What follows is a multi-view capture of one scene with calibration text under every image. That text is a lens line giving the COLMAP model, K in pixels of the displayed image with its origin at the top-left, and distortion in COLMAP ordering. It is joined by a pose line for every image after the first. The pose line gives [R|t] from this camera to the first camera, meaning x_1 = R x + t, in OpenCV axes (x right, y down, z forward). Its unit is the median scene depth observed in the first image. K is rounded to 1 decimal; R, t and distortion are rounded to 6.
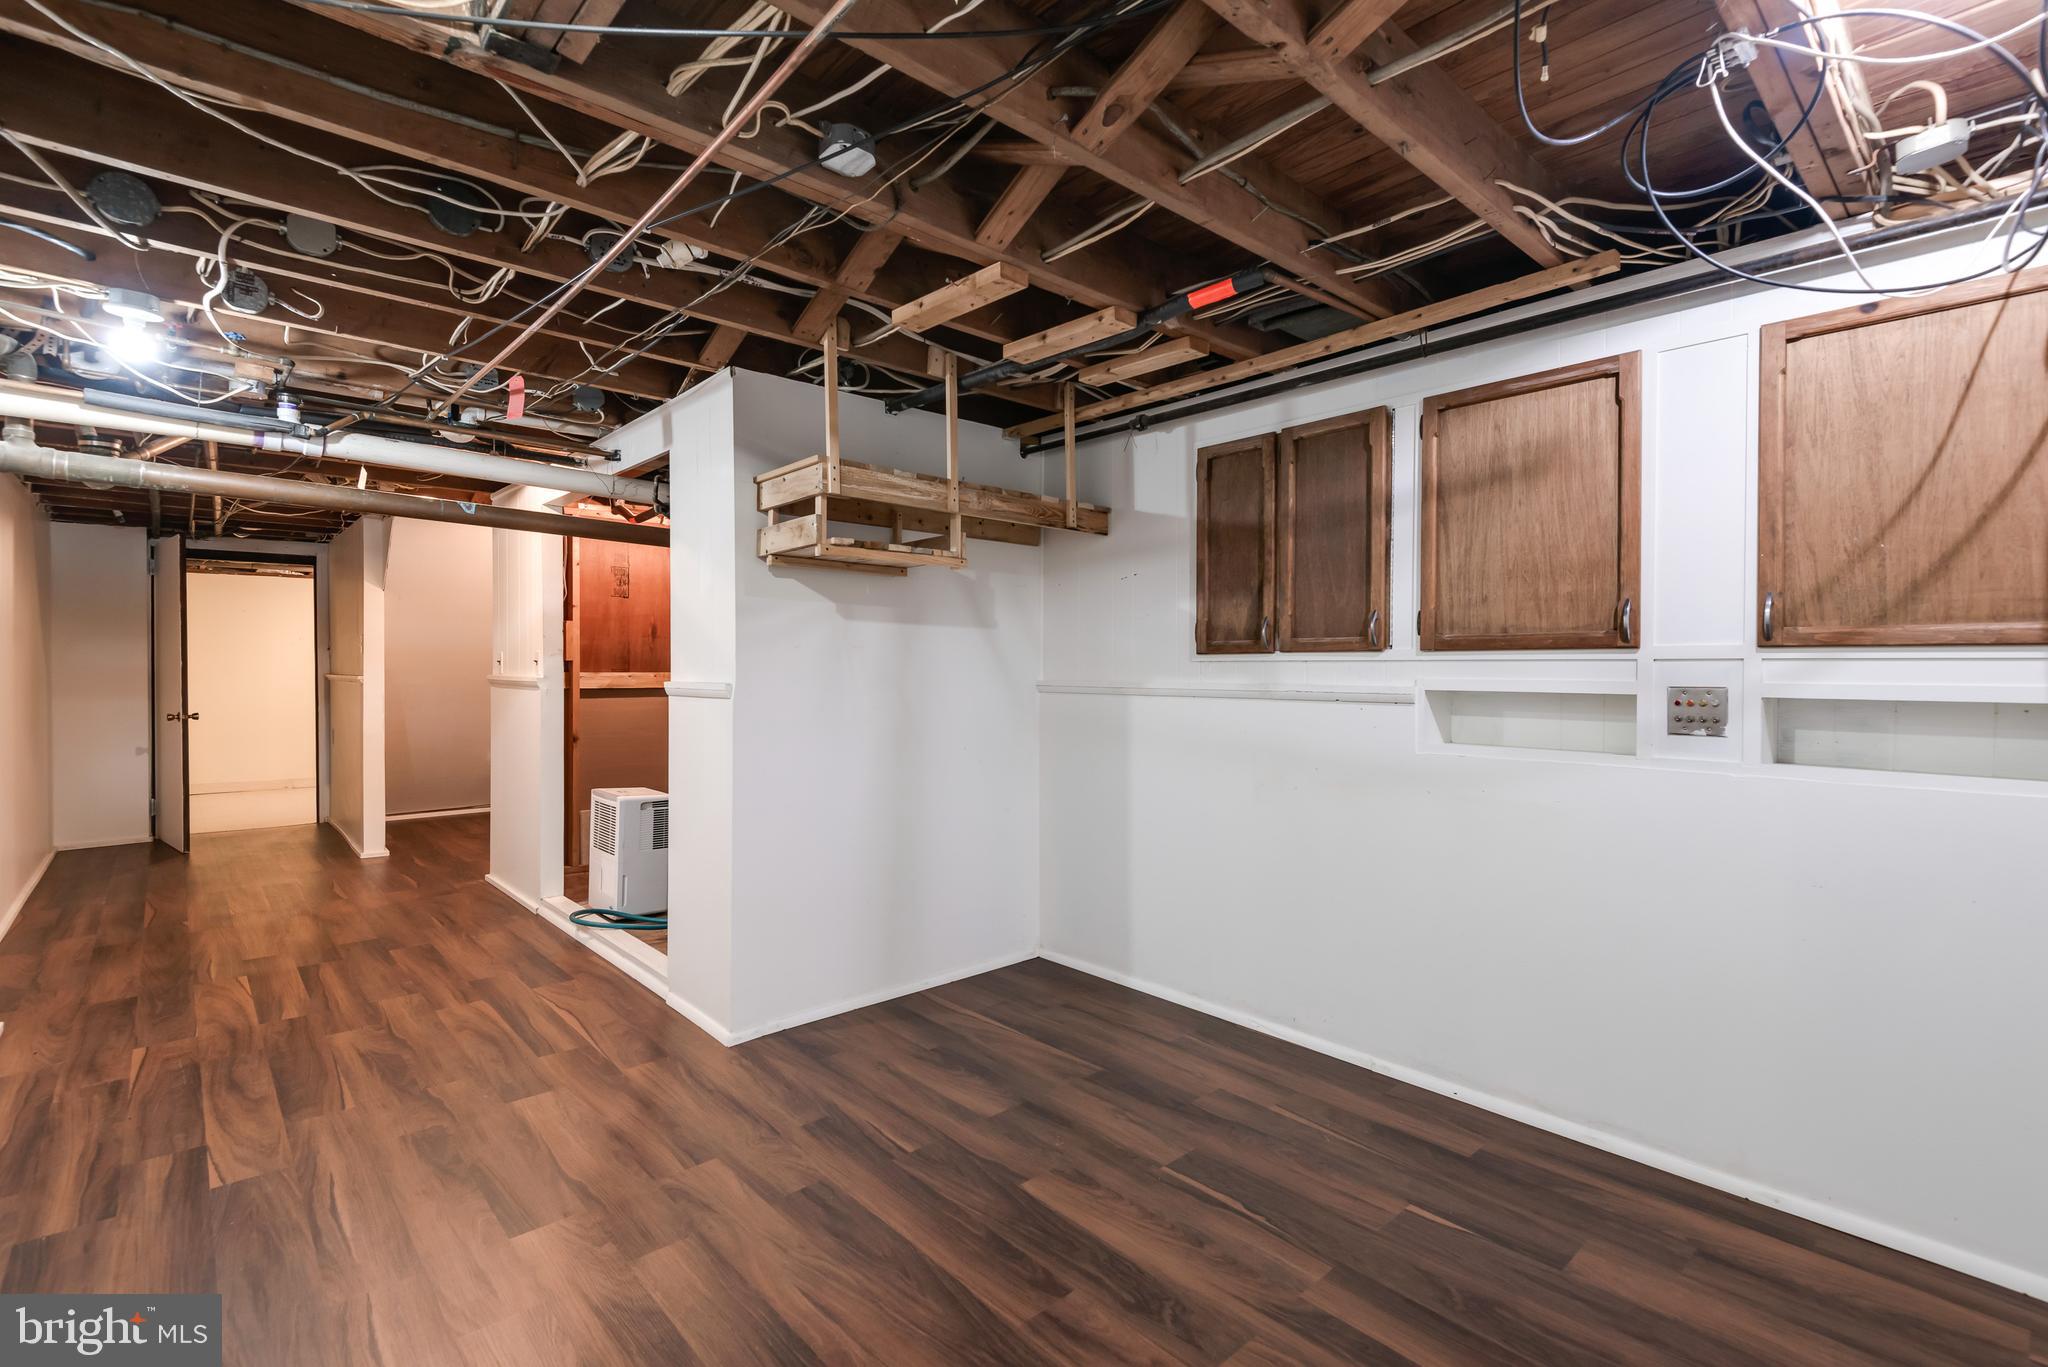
lens RADIAL K [[927.1, 0, 992.3], [0, 927.1, 671.9], [0, 0, 1]] dist [0.002055, 0.000370]
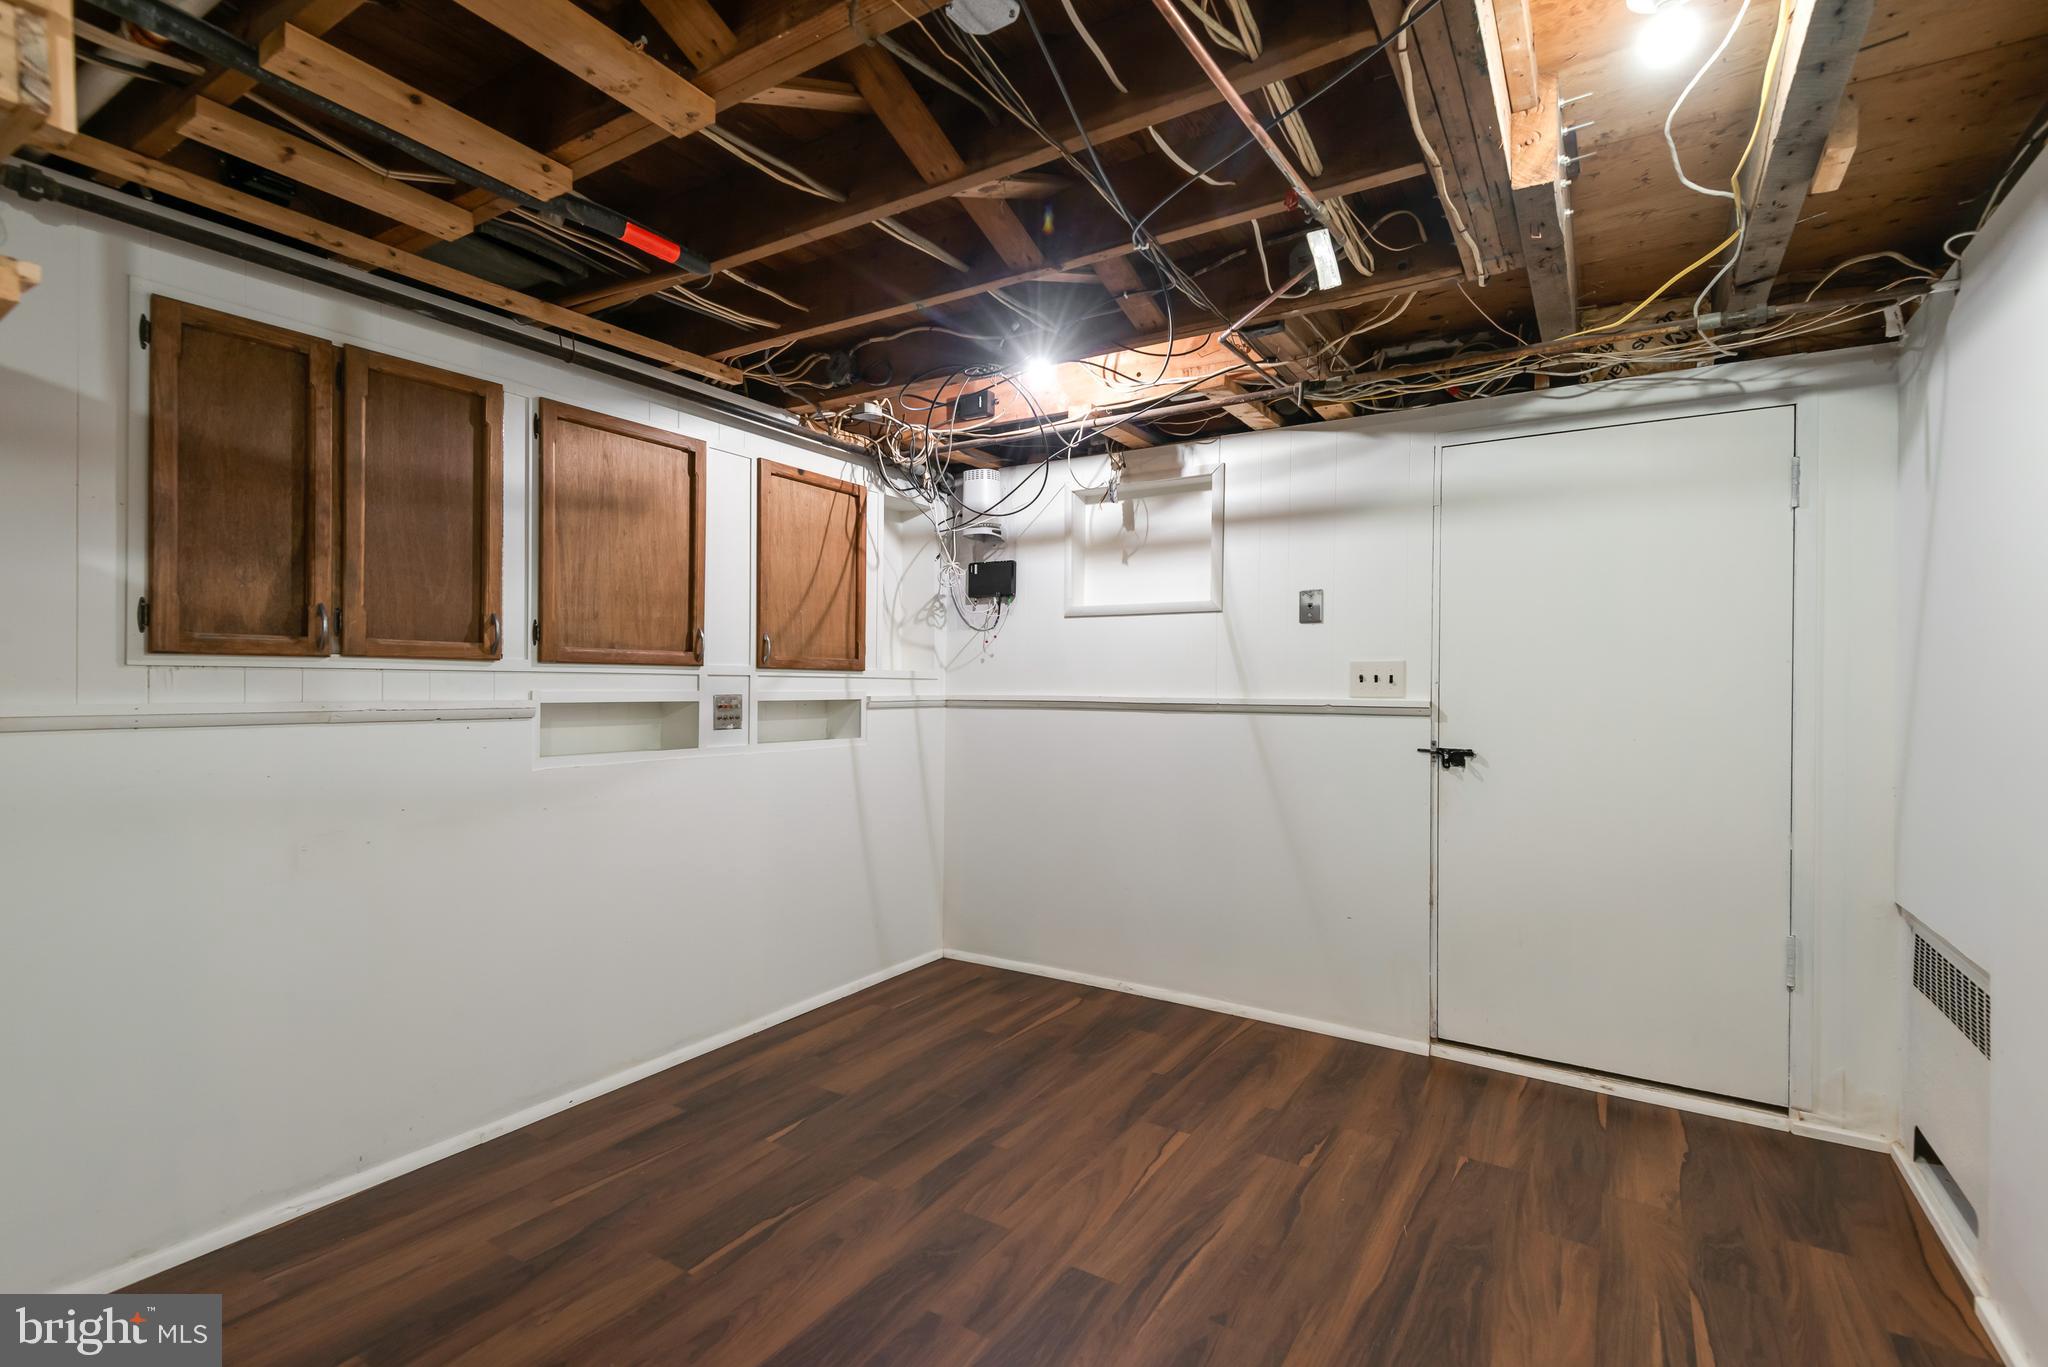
lens RADIAL K [[941.4, 0, 1024.0], [0, 941.4, 683.5], [0, 0, 1]] dist [0.030534, -0.000110]
pose [[-0.284579, -0.003570, 0.958646, -0.661753], [-0.005671, 0.999982, 0.002041, -0.005535], [-0.958636, -0.004855, -0.284594, 0.861264]]
